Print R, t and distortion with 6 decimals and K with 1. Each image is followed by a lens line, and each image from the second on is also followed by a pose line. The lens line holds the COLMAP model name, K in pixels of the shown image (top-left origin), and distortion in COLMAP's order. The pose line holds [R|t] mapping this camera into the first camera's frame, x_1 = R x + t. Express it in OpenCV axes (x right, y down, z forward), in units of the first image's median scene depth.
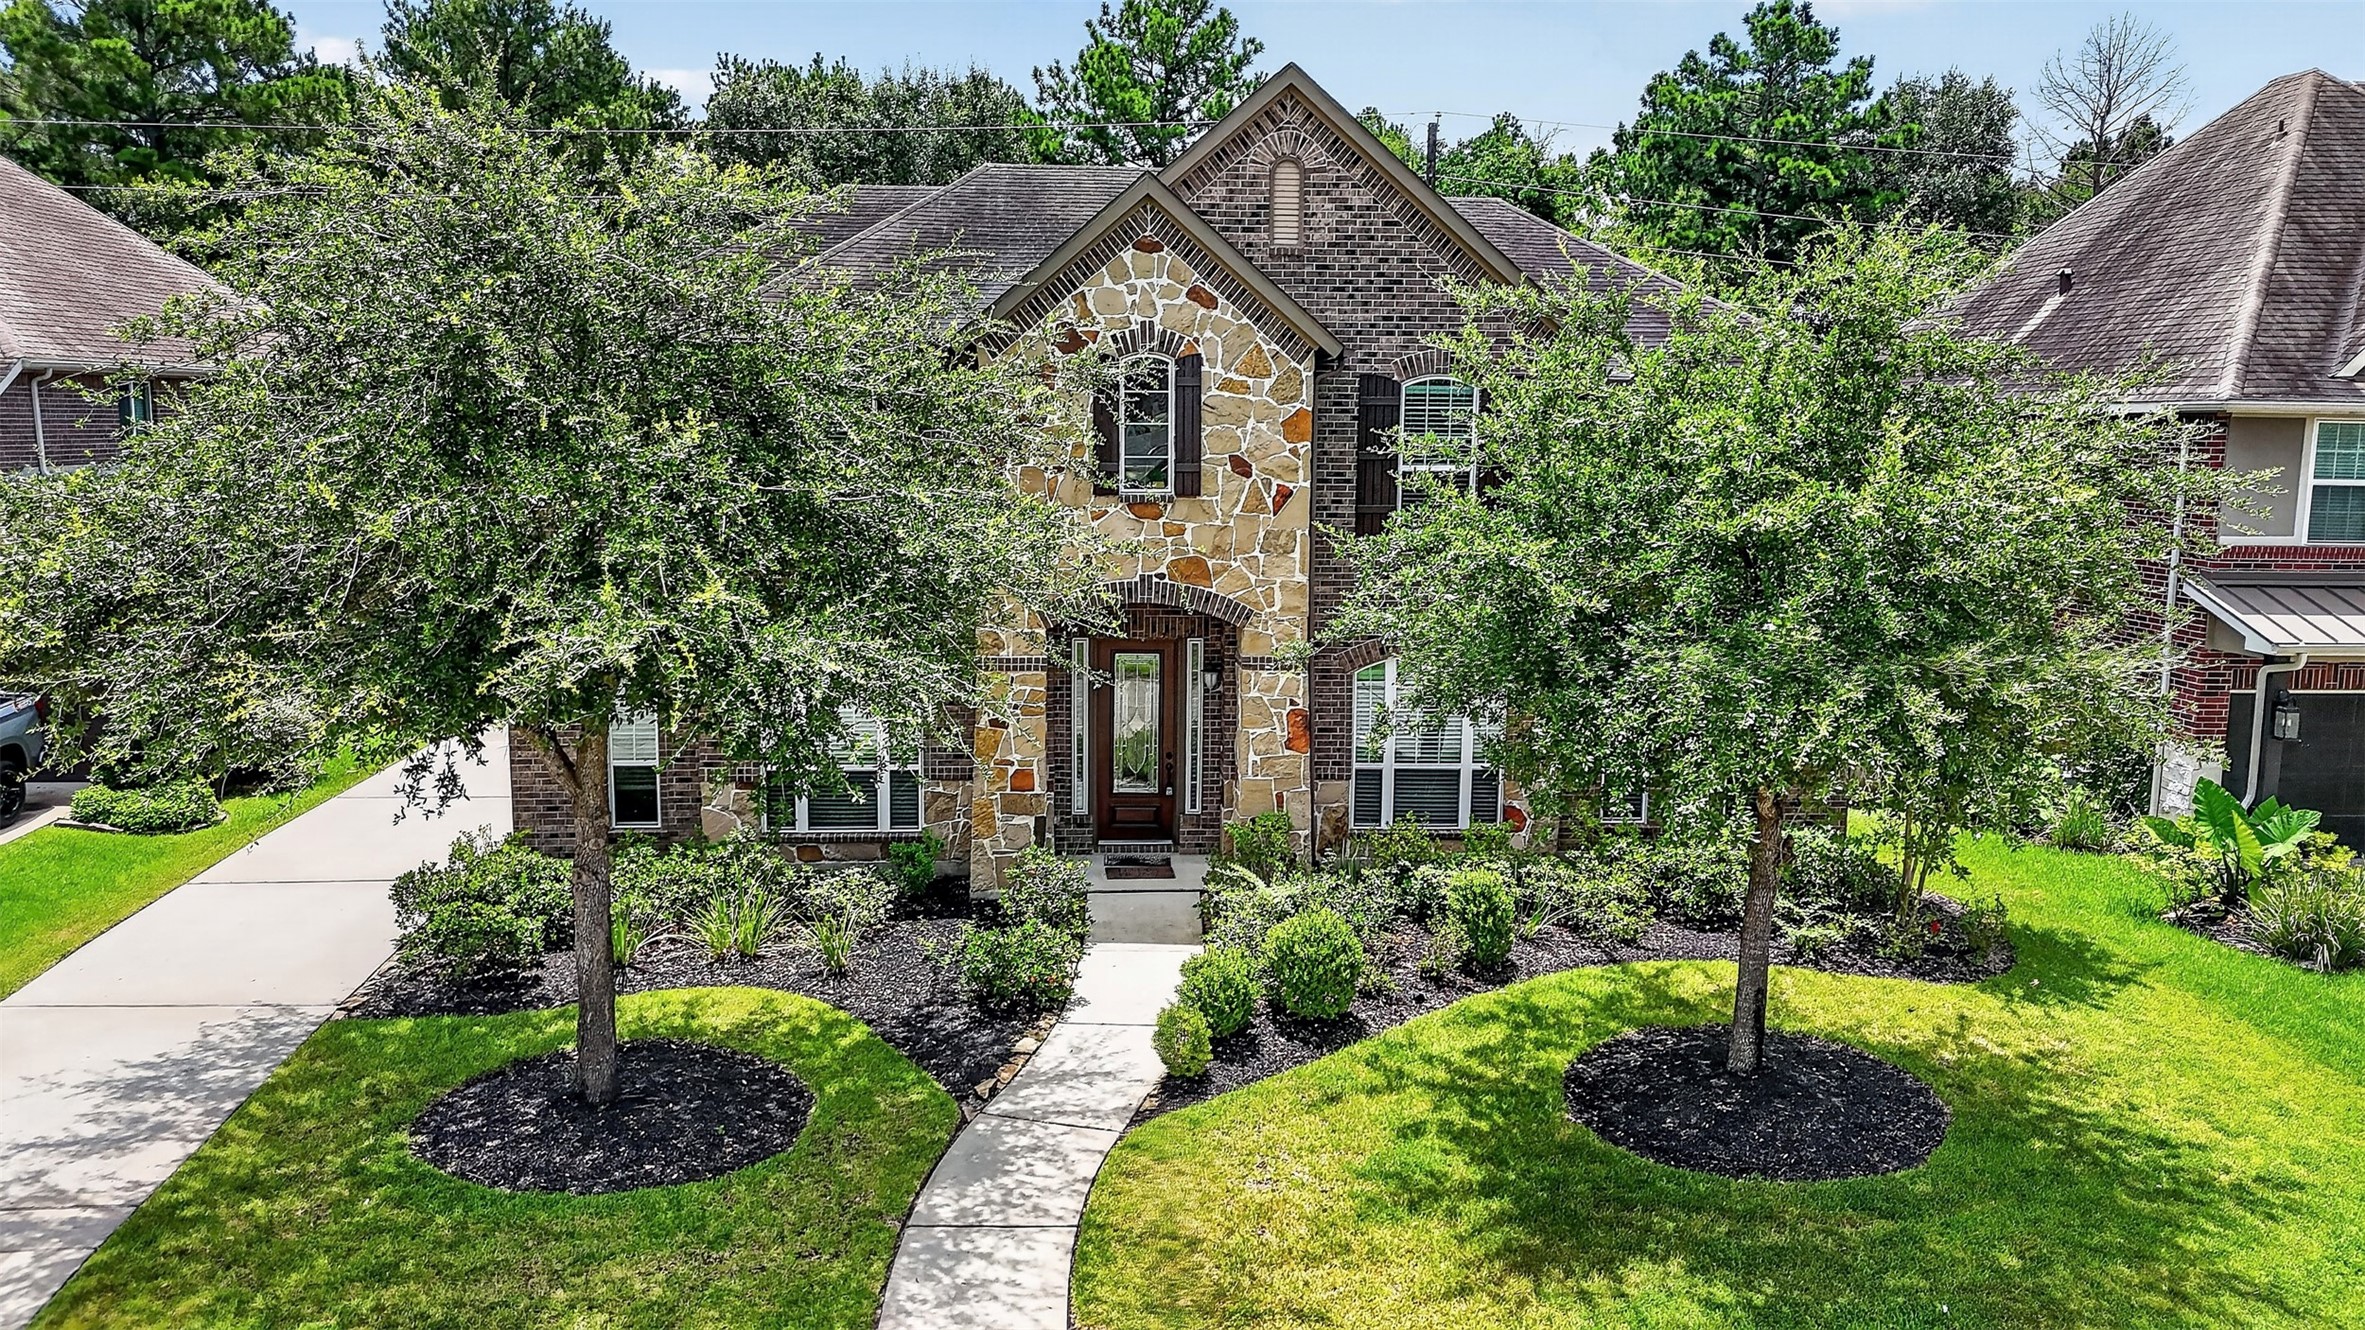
lens RADIAL K [[1749.5, 0, 1173.3], [0, 1749.5, 662.1], [0, 0, 1]] dist [0.013802, -0.005446]
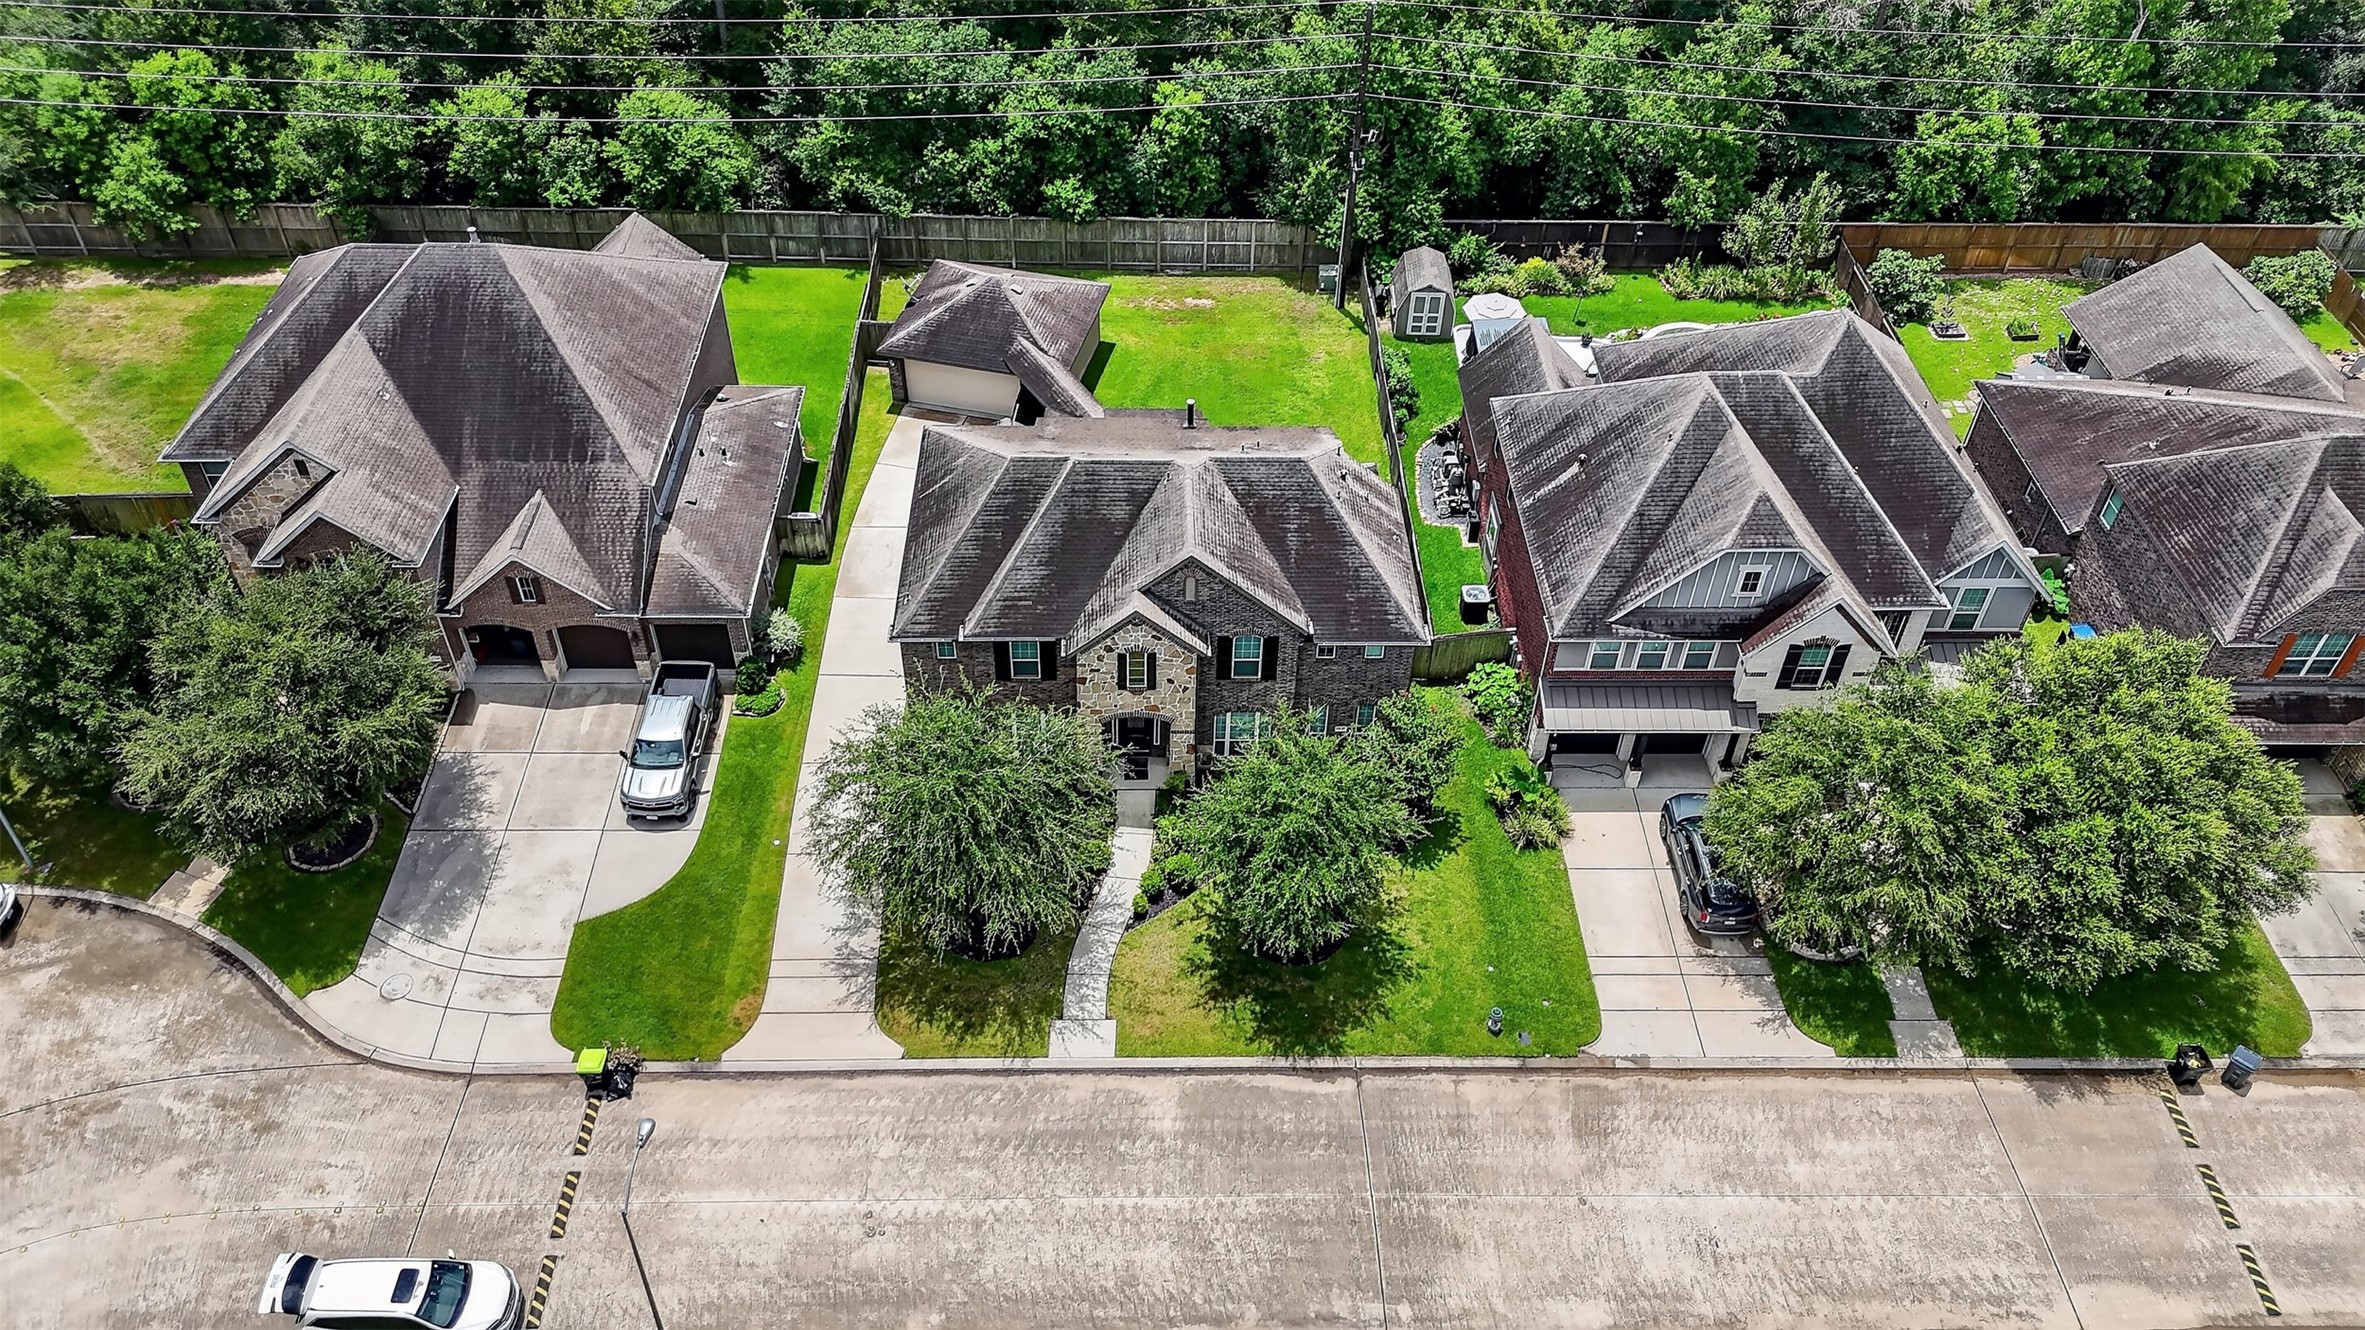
lens RADIAL K [[1749.5, 0, 1173.3], [0, 1749.5, 662.1], [0, 0, 1]] dist [0.013802, -0.005446]
pose [[0.998705, 0.038255, -0.033534, 0.136819], [-0.011628, 0.813393, 0.581598, -1.778069], [0.049525, -0.580455, 0.812785, -1.264655]]
